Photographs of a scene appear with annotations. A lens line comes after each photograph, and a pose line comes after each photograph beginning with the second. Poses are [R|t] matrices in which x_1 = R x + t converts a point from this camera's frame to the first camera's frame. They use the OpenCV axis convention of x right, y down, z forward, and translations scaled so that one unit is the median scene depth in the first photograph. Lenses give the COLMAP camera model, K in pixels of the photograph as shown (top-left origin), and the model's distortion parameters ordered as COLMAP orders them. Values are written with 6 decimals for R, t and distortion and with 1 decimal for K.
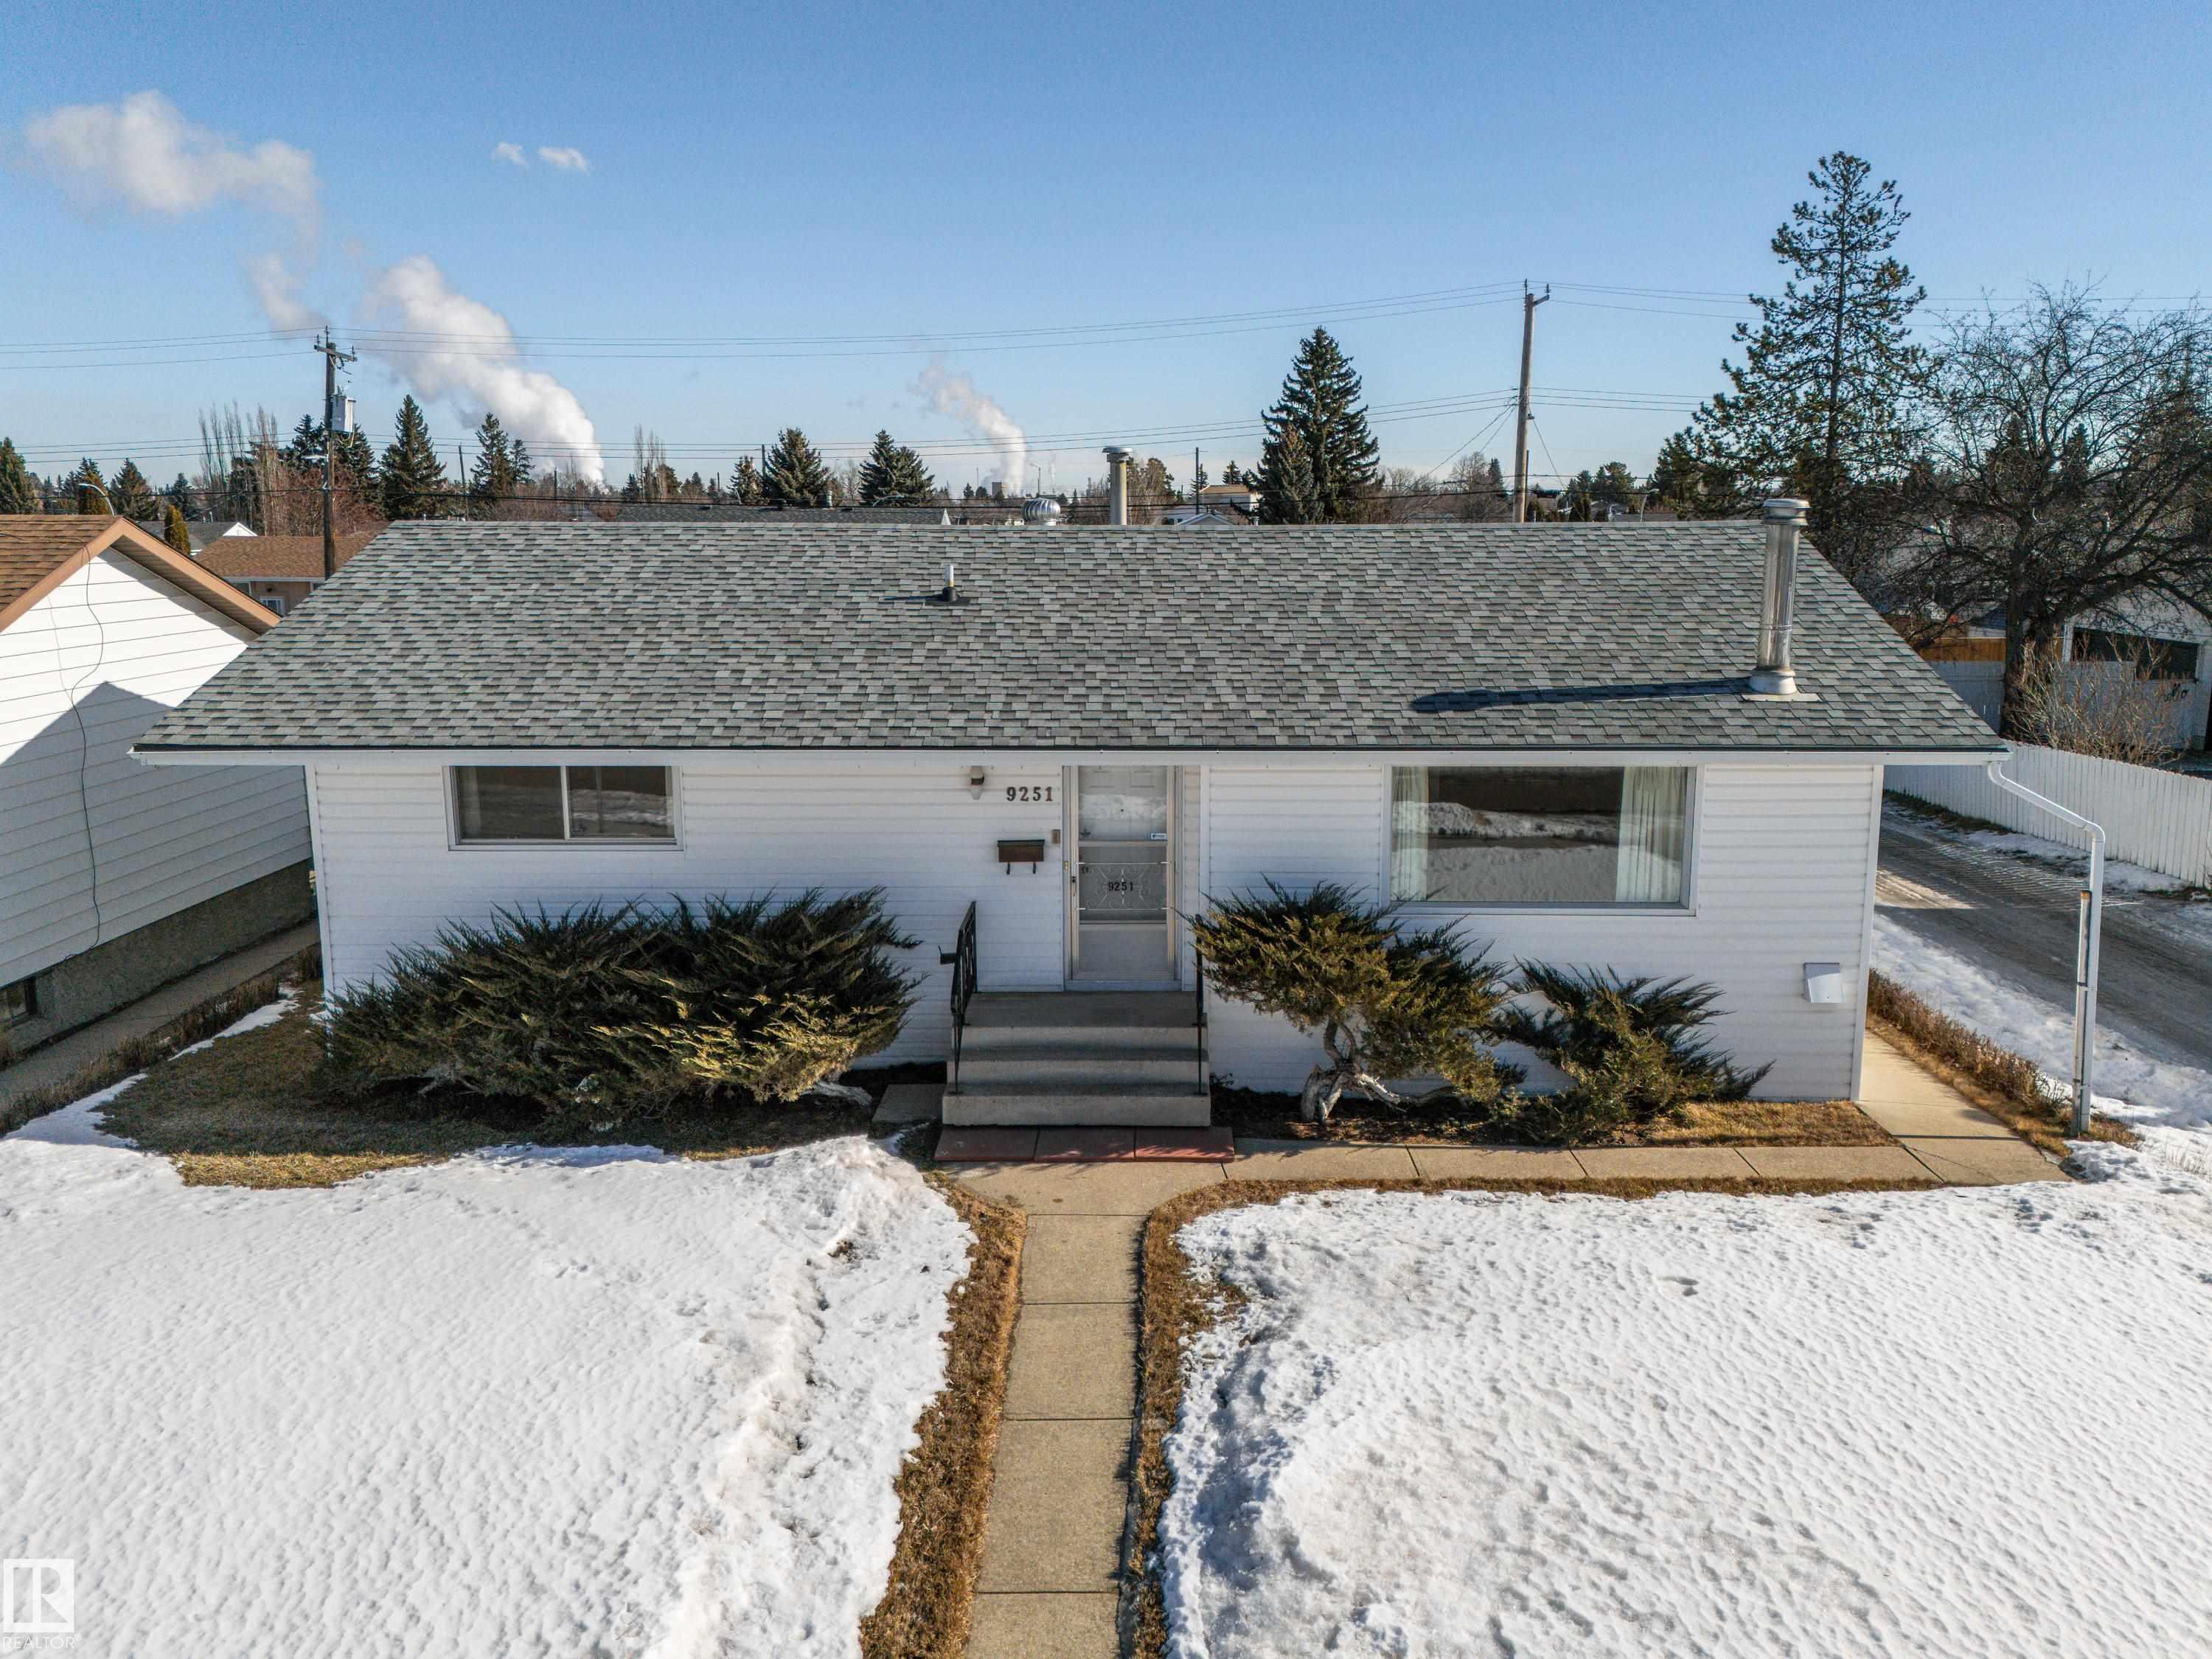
lens RADIAL K [[1670.3, 0, 1141.1], [0, 1670.3, 794.1], [0, 0, 1]] dist [0.042124, -0.006334]
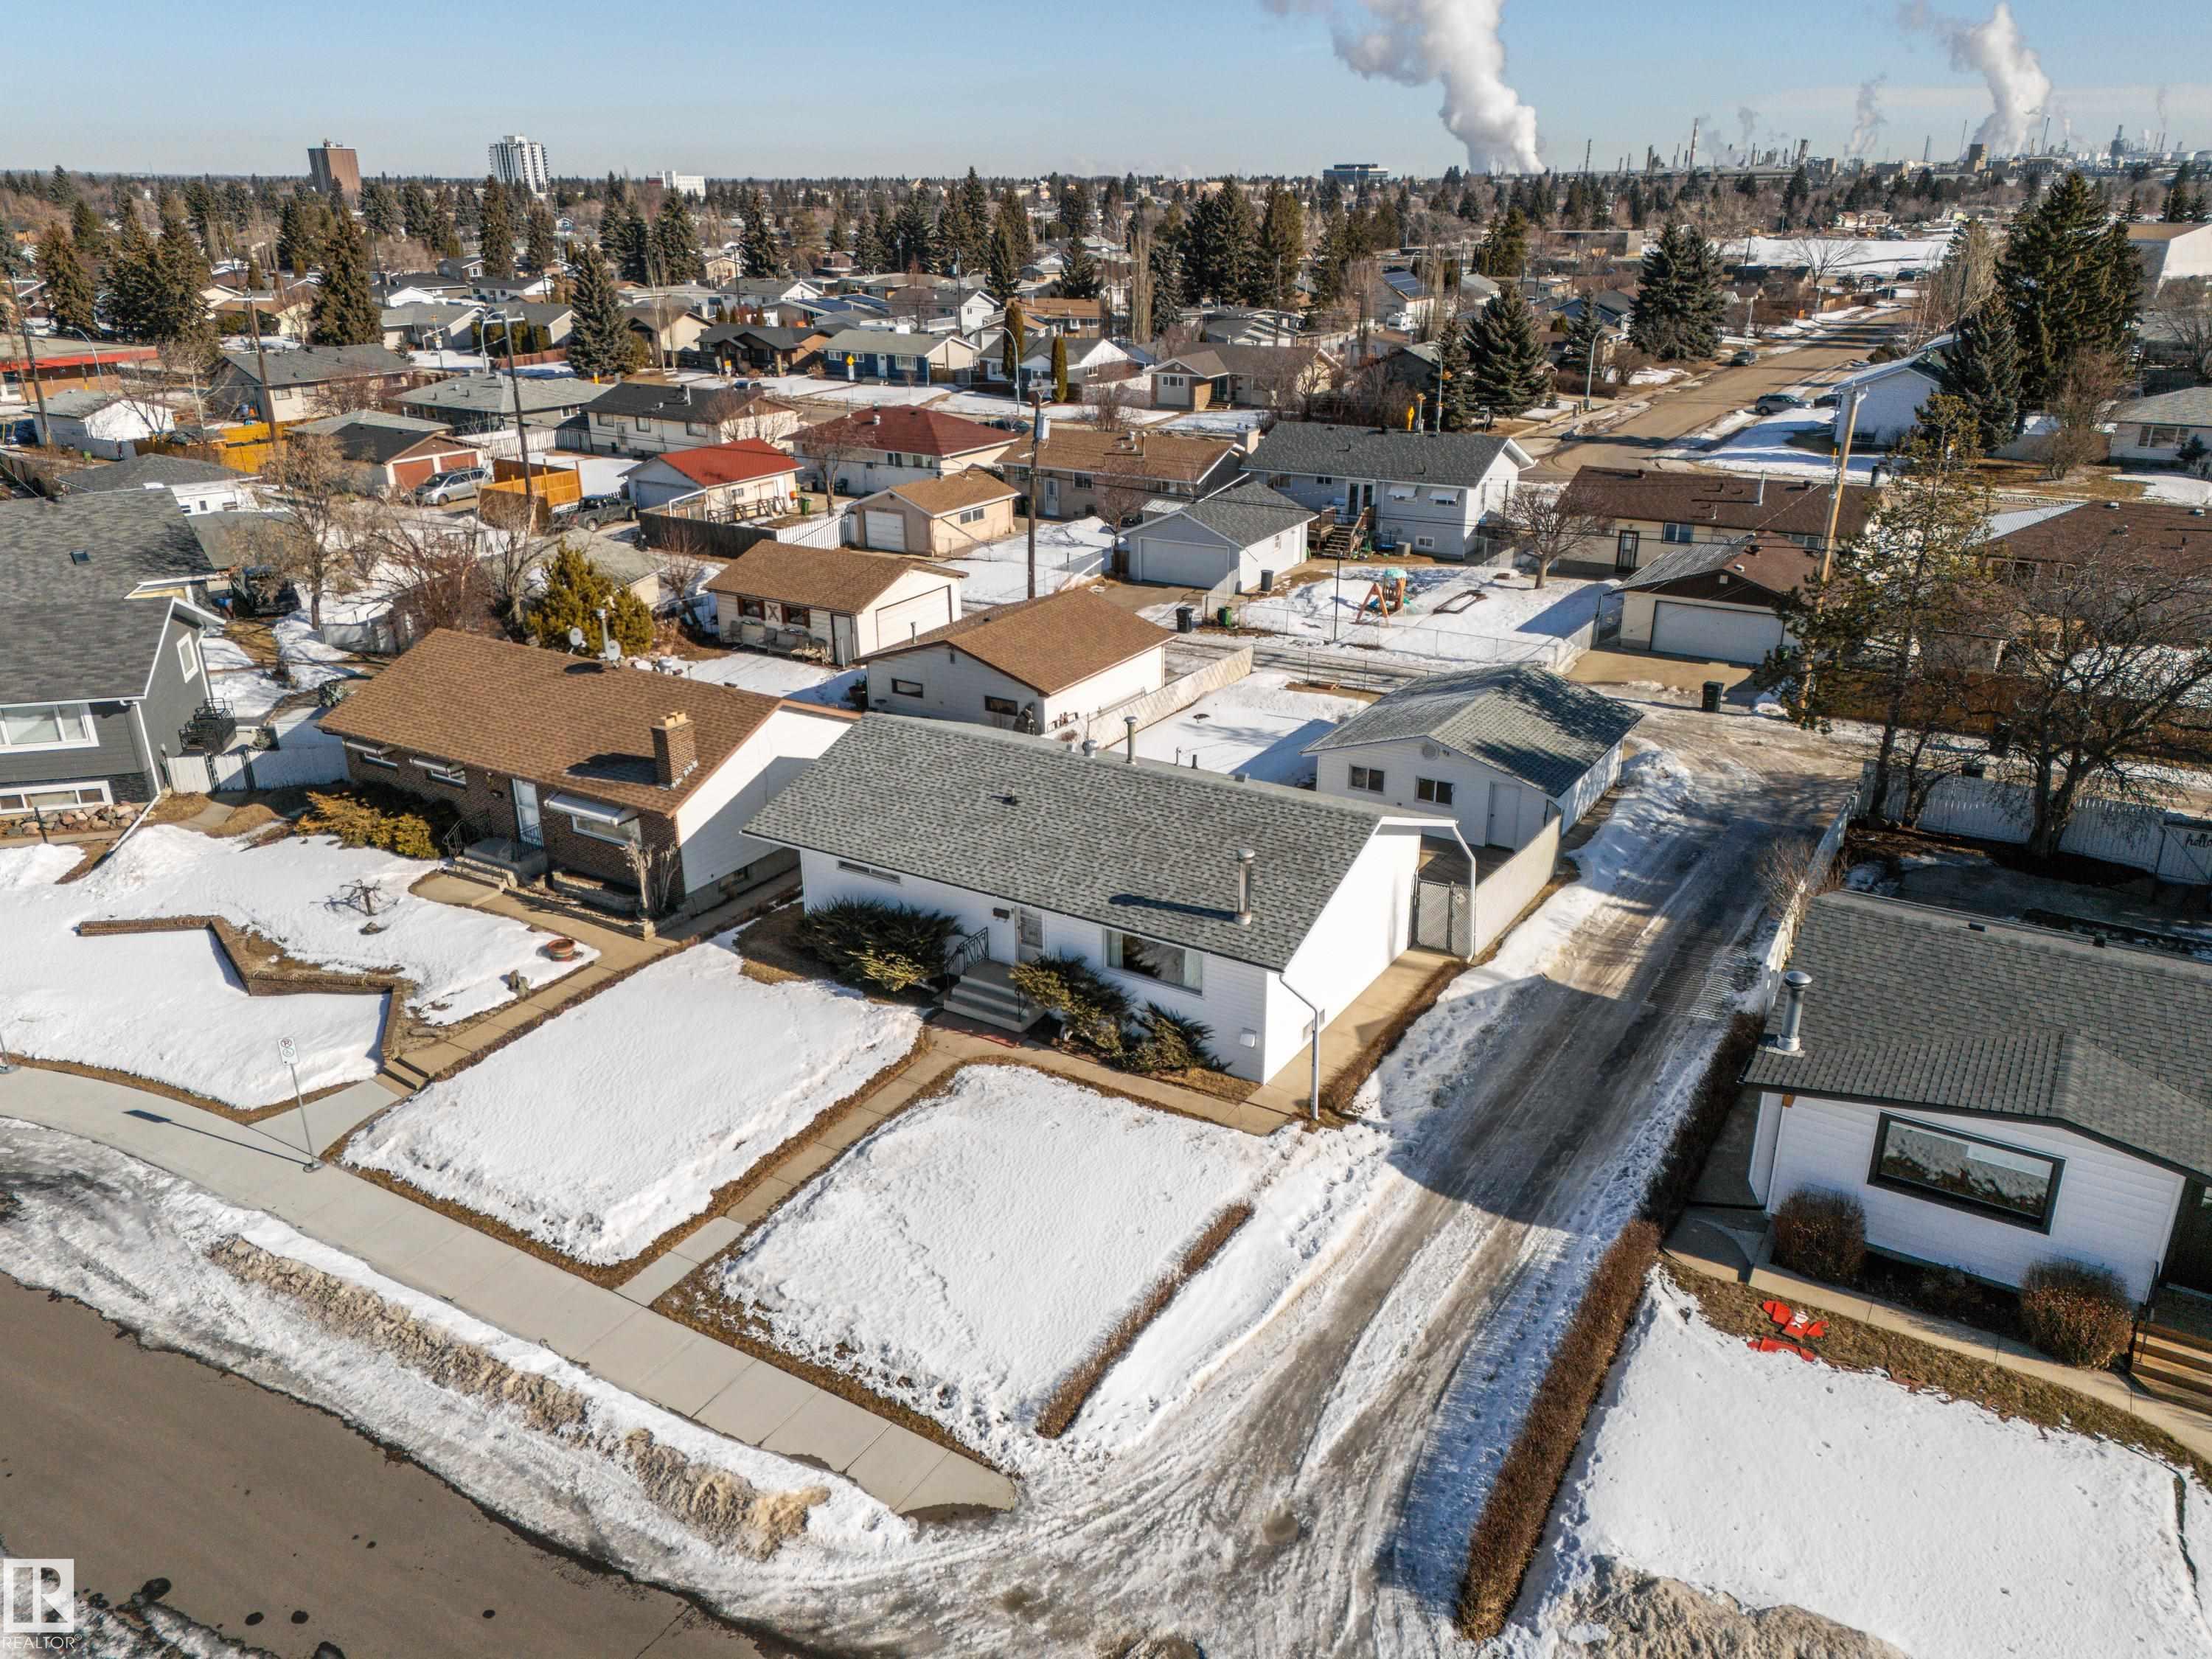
lens RADIAL K [[1602.2, 0, 1107.3], [0, 1602.2, 832.0], [0, 0, 1]] dist [0.086439, -0.072484]
pose [[0.853765, 0.191811, -0.484040, 1.461192], [-0.081869, 0.967559, 0.239012, -0.814323], [0.514183, -0.164432, 0.841771, -1.181993]]
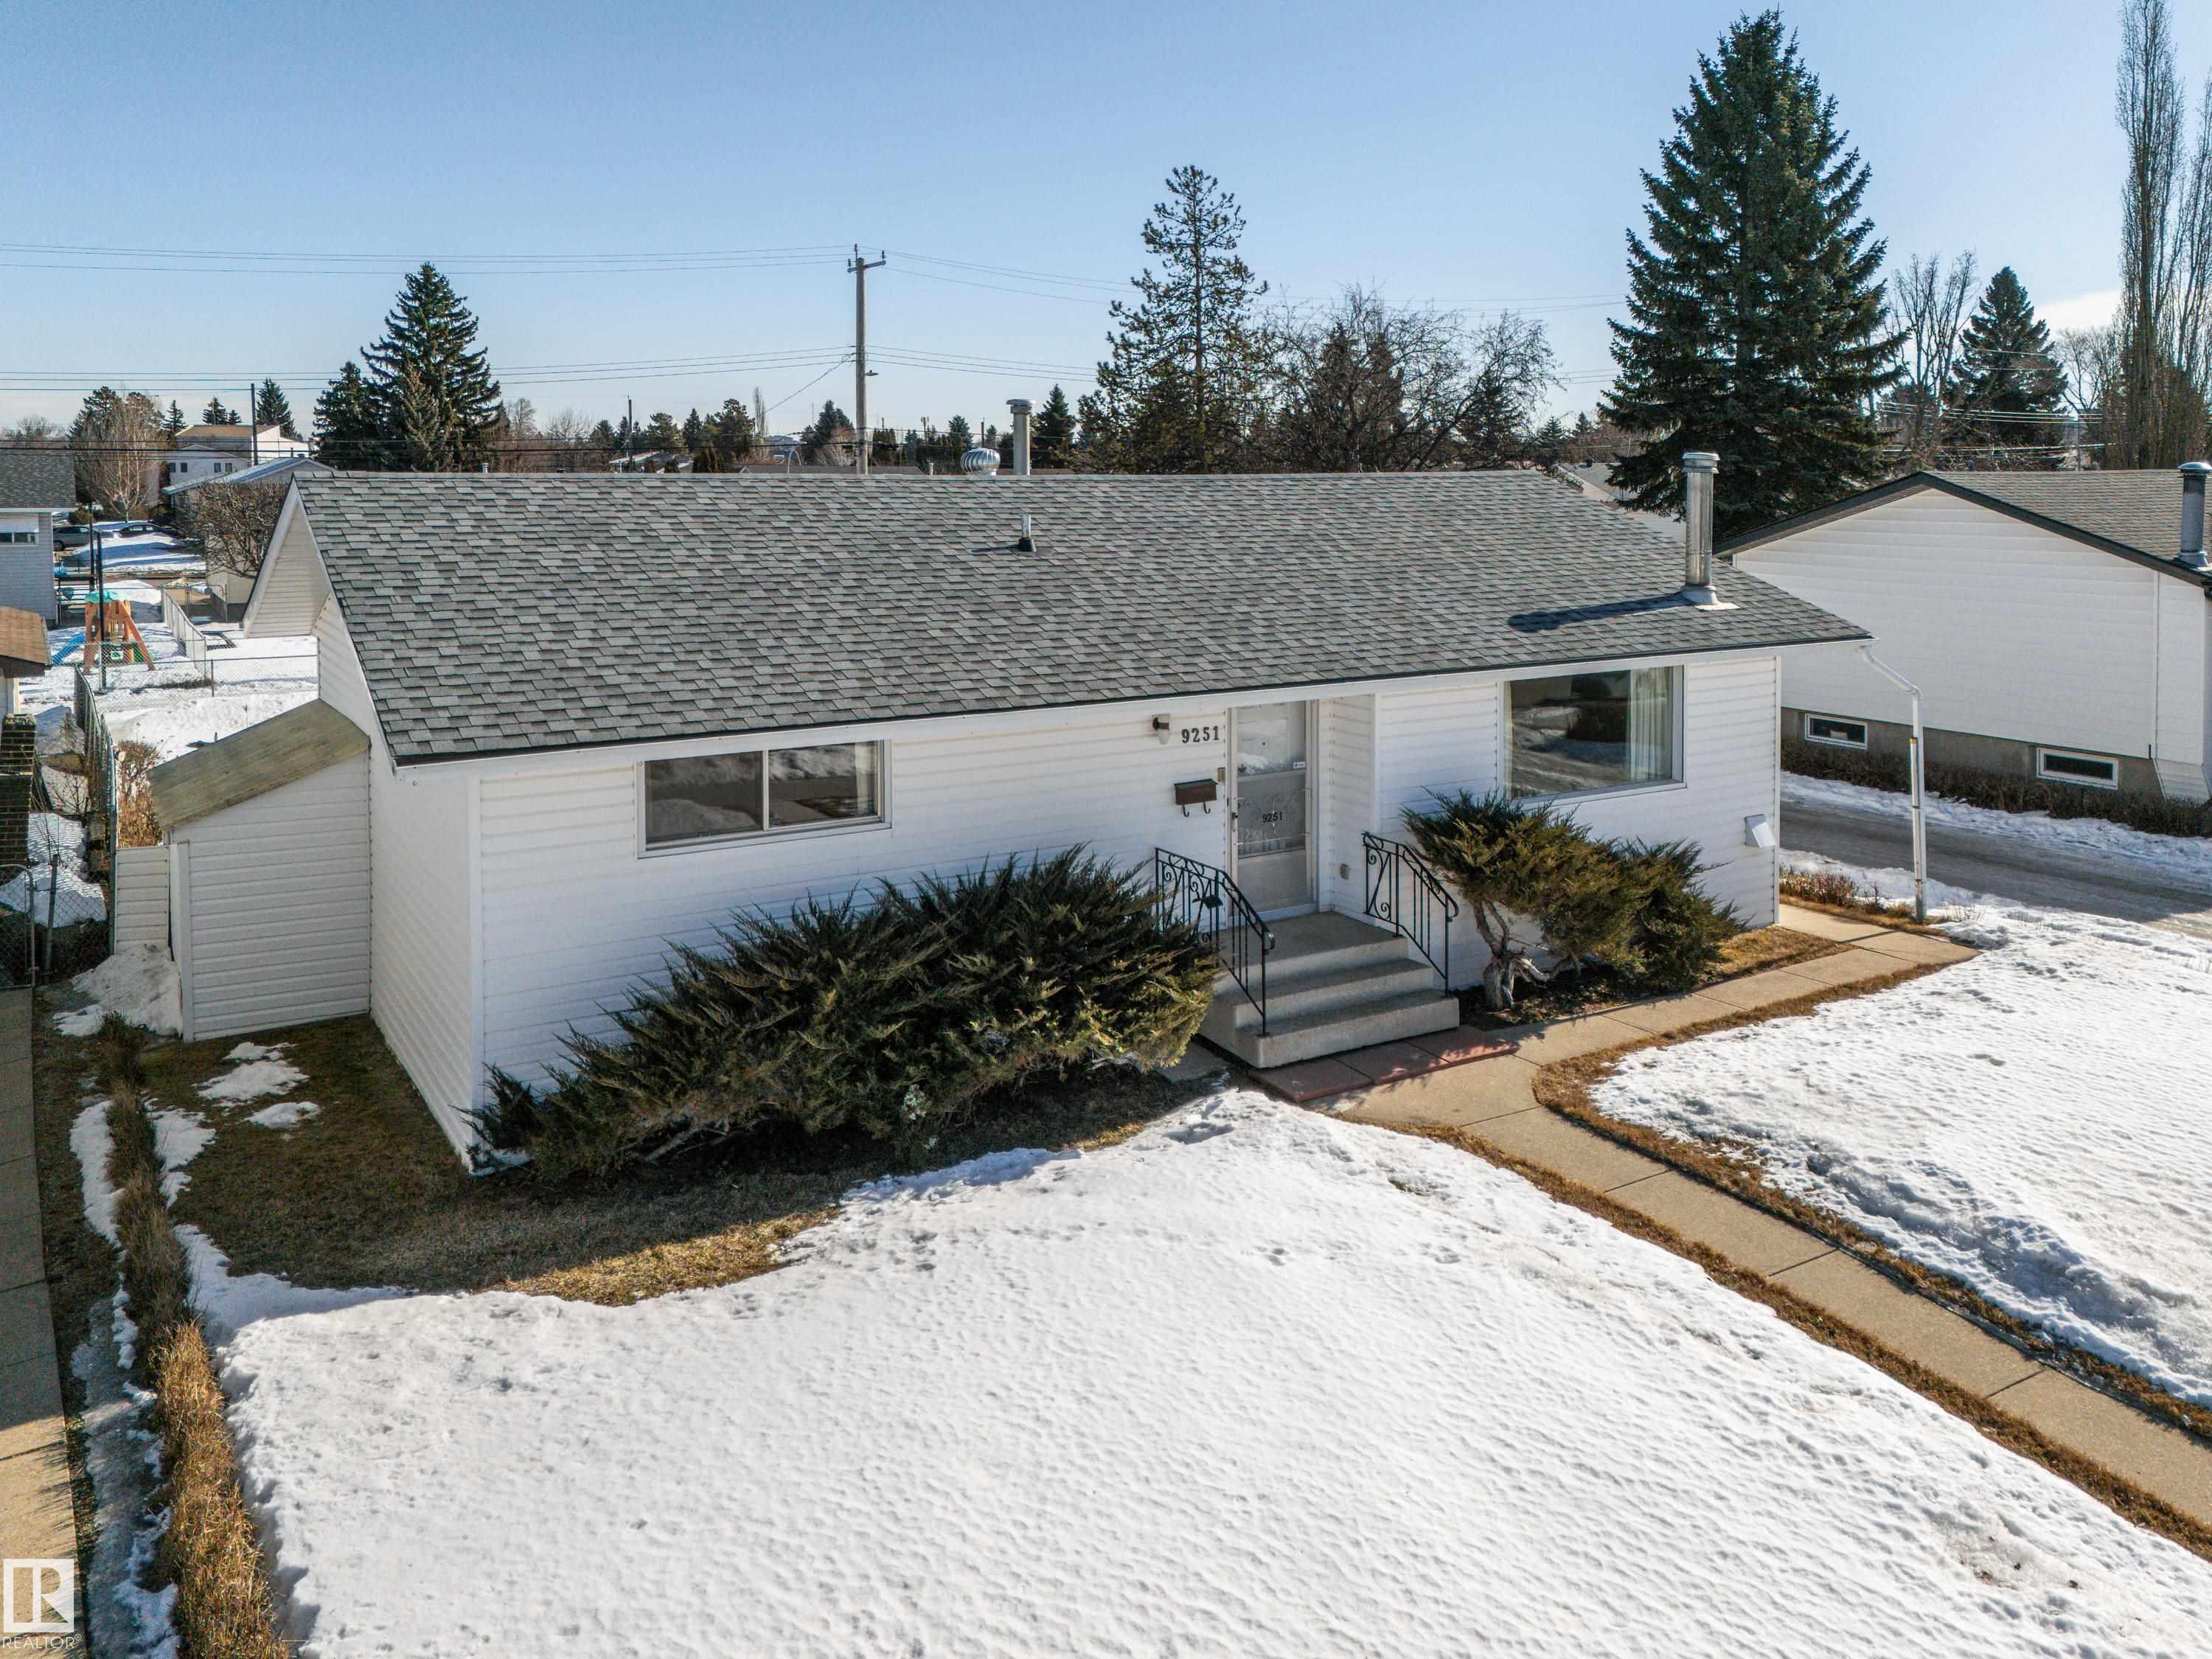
lens RADIAL K [[1717.9, 0, 1074.7], [0, 1717.9, 538.8], [0, 0, 1]] dist [0.025571, -0.002809]
pose [[0.855612, -0.027753, 0.516873, -0.764059], [0.089026, 0.991572, -0.094128, -0.030418], [-0.509904, 0.126552, 0.850872, 0.149205]]
